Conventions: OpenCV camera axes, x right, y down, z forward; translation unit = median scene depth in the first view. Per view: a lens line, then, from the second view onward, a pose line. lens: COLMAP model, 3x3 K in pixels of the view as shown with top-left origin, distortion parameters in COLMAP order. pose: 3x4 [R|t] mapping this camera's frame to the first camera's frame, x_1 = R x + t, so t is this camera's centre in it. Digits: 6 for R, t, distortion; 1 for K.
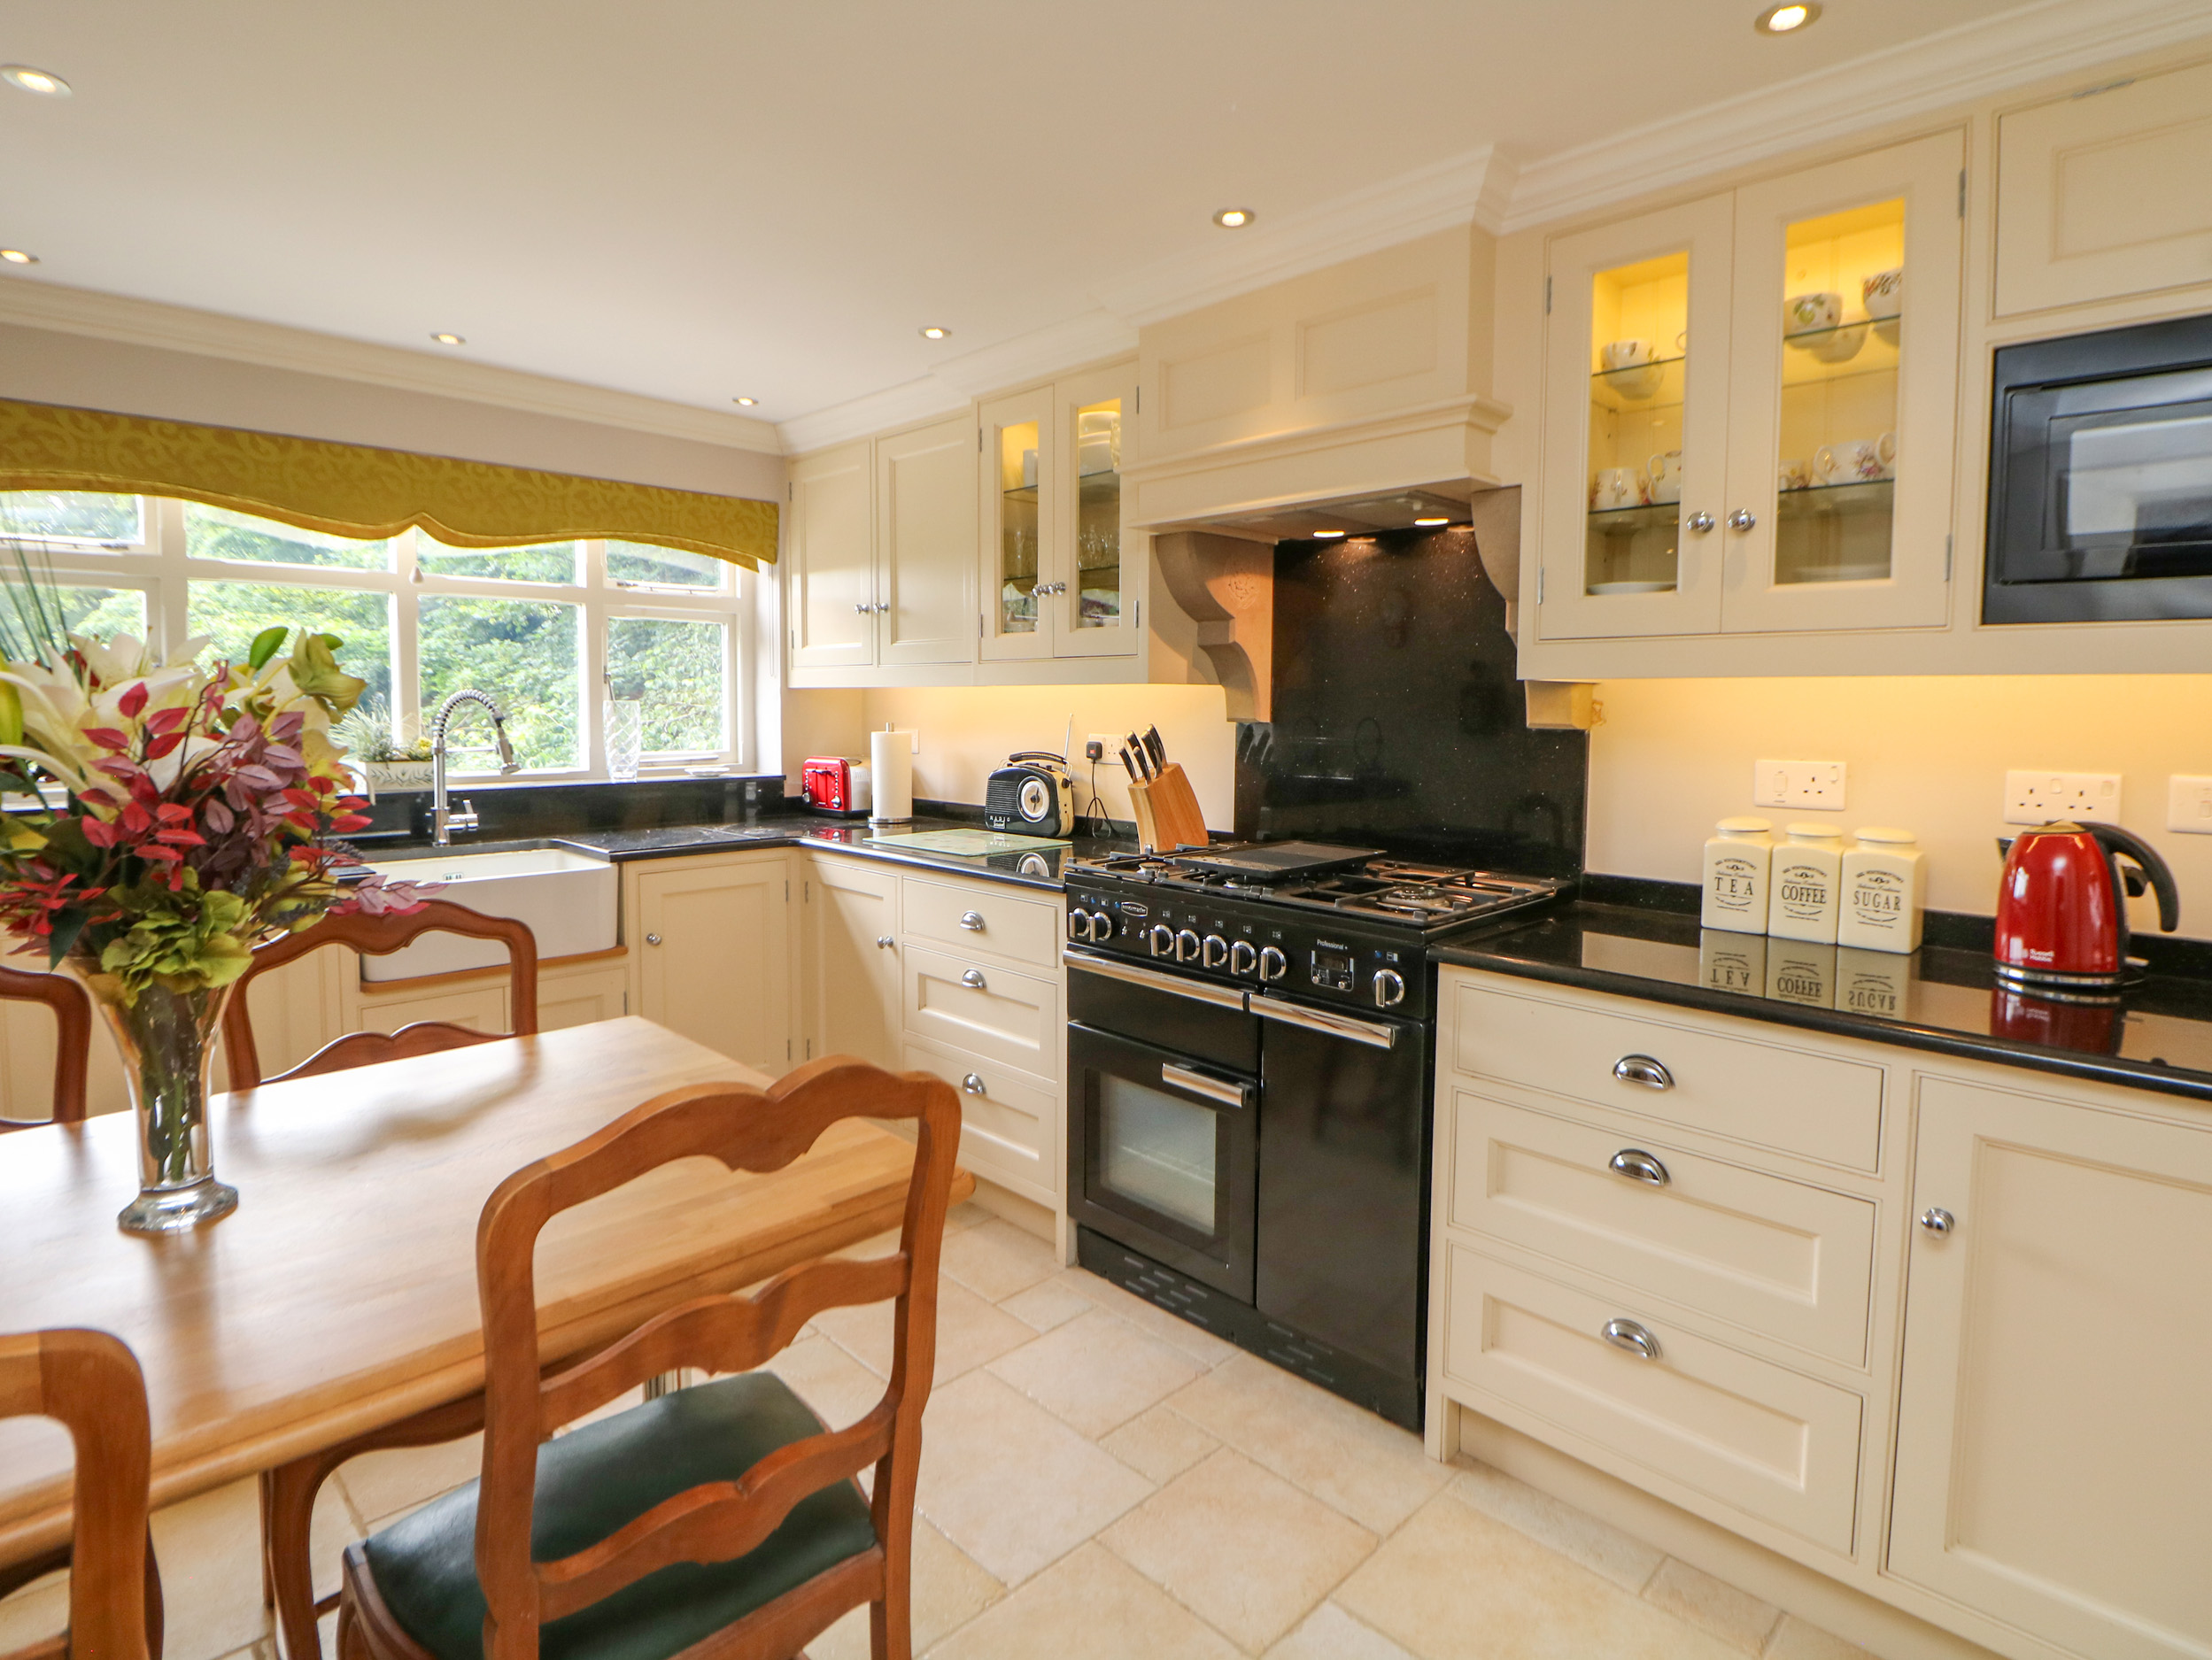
lens RADIAL K [[1170.8, 0, 1114.5], [0, 1170.8, 764.2], [0, 0, 1]] dist [-0.005865, -0.002823]
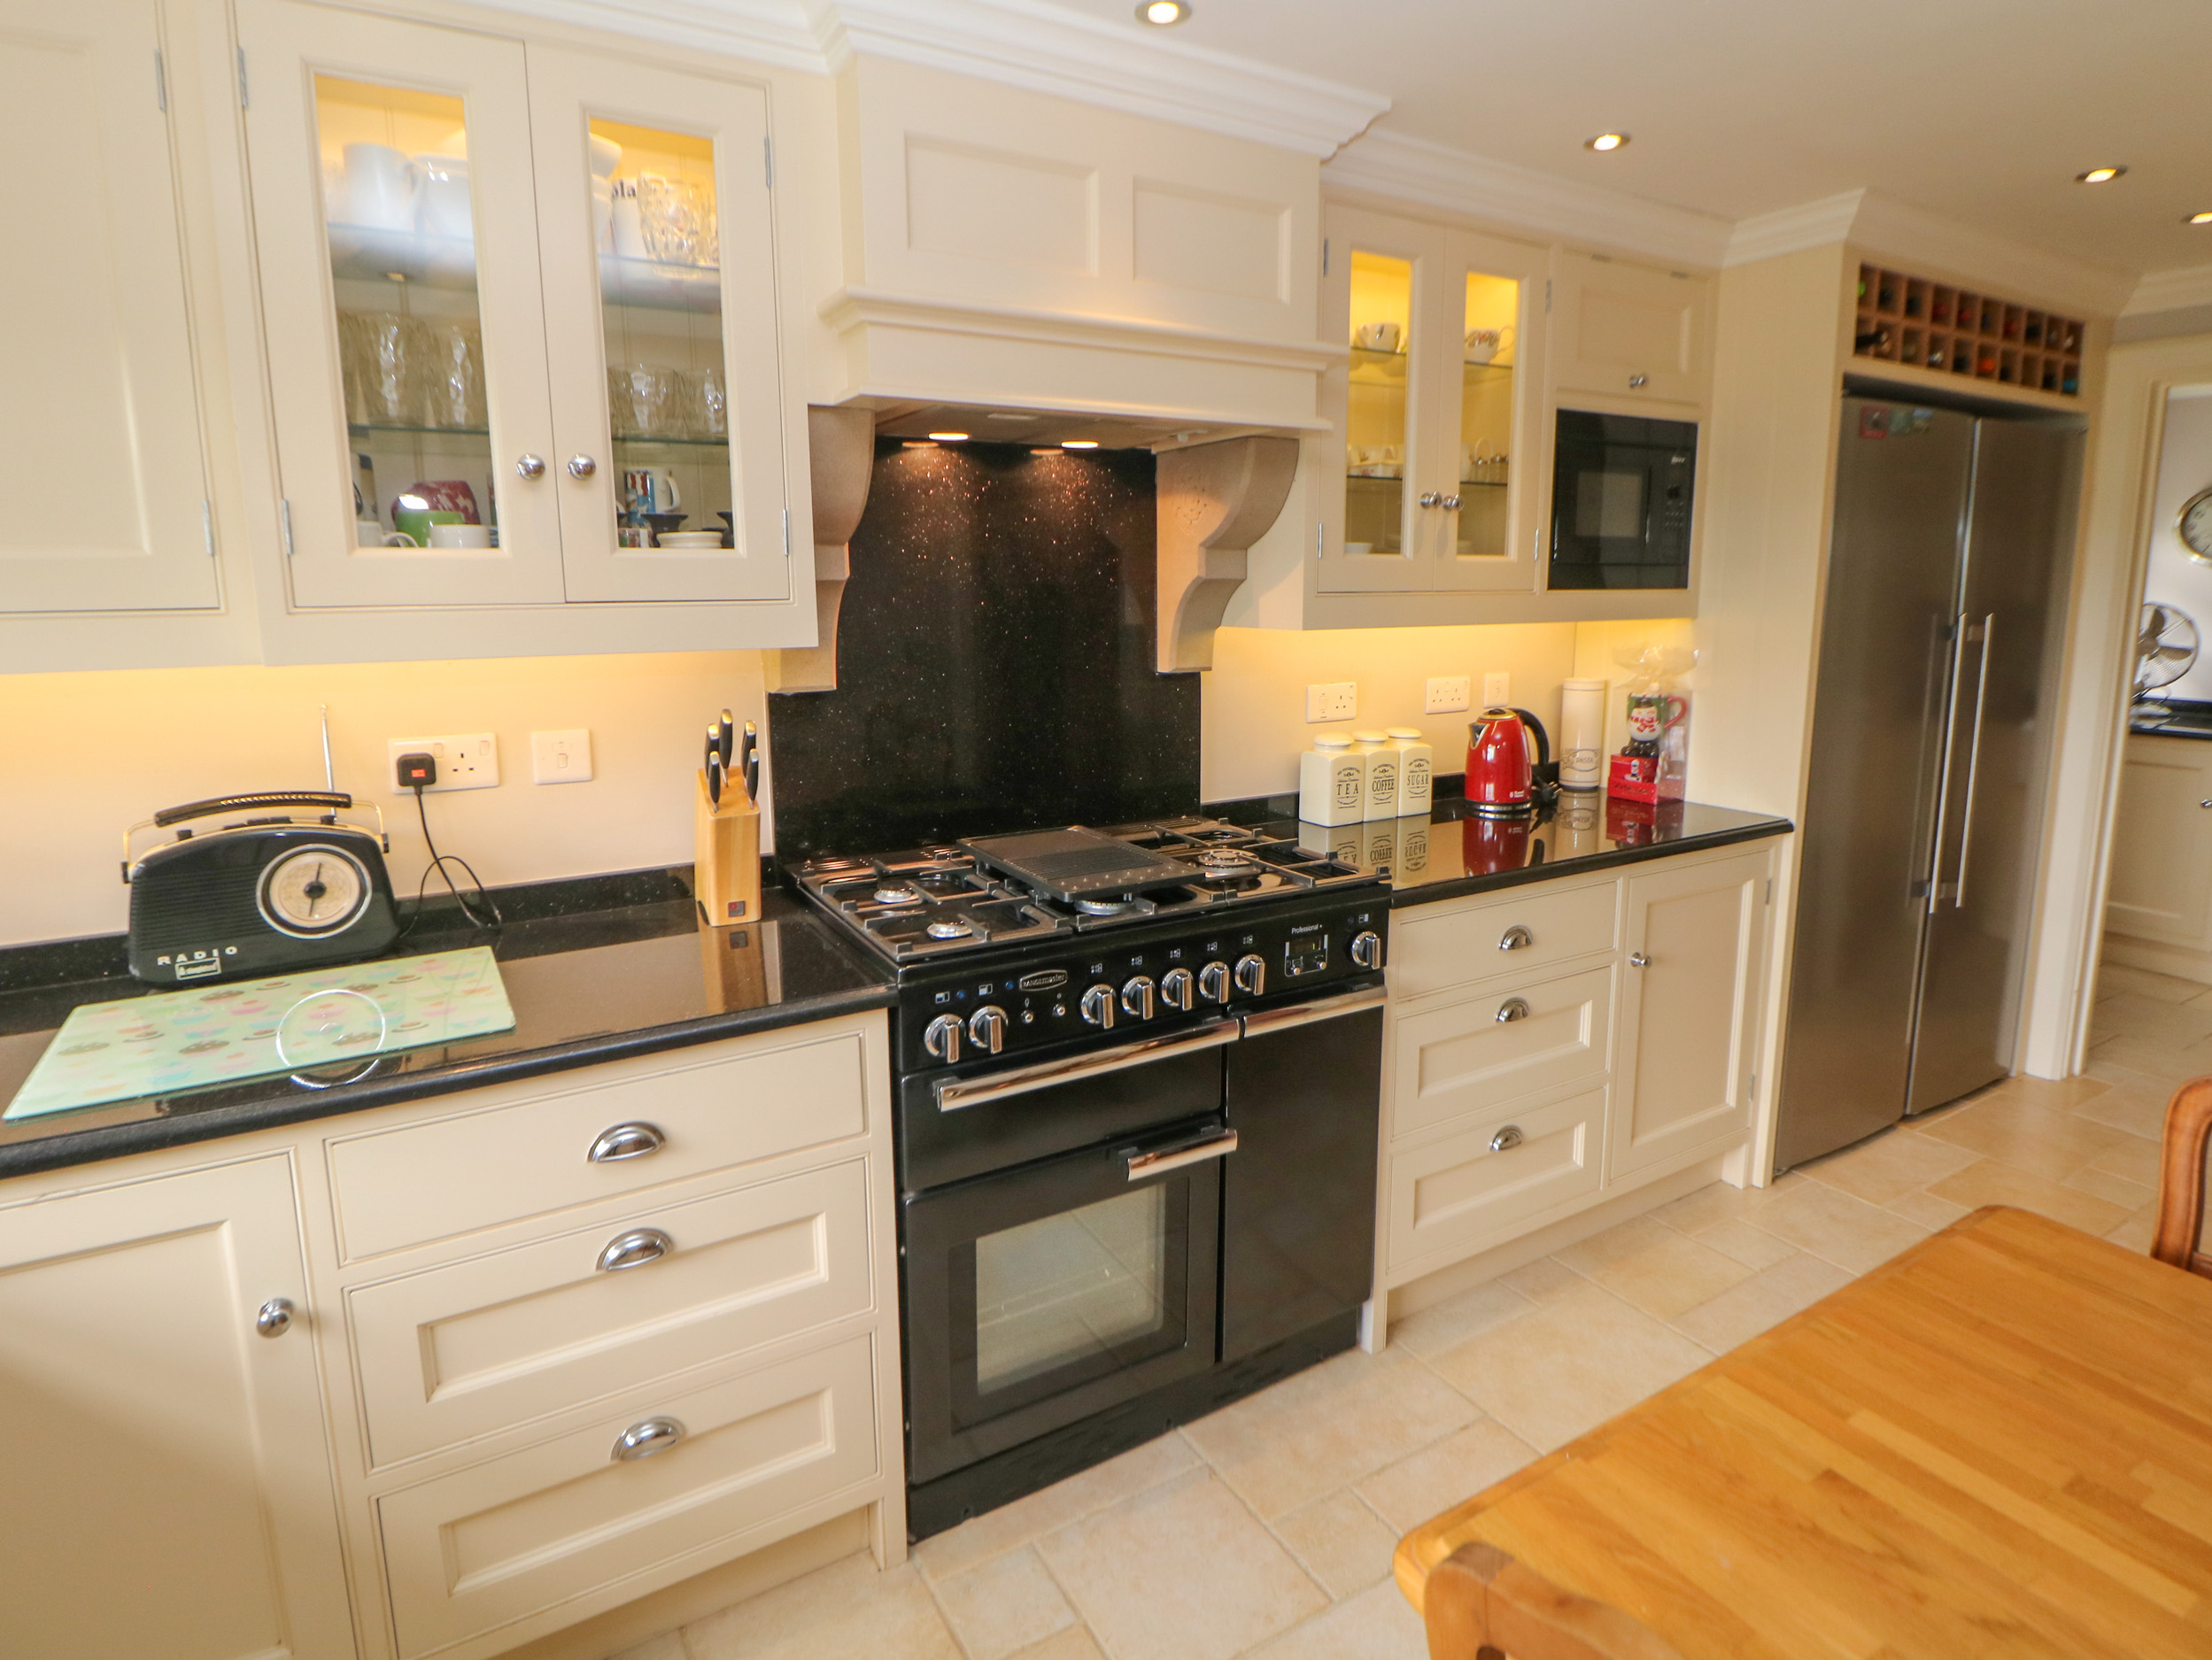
lens RADIAL K [[1170.8, 0, 1114.5], [0, 1170.8, 764.2], [0, 0, 1]] dist [-0.005865, -0.002823]
pose [[0.240175, -0.155007, 0.958274, -0.521020], [0.057431, 0.987708, 0.145374, -0.085140], [-0.969029, 0.020119, 0.246125, 0.665806]]
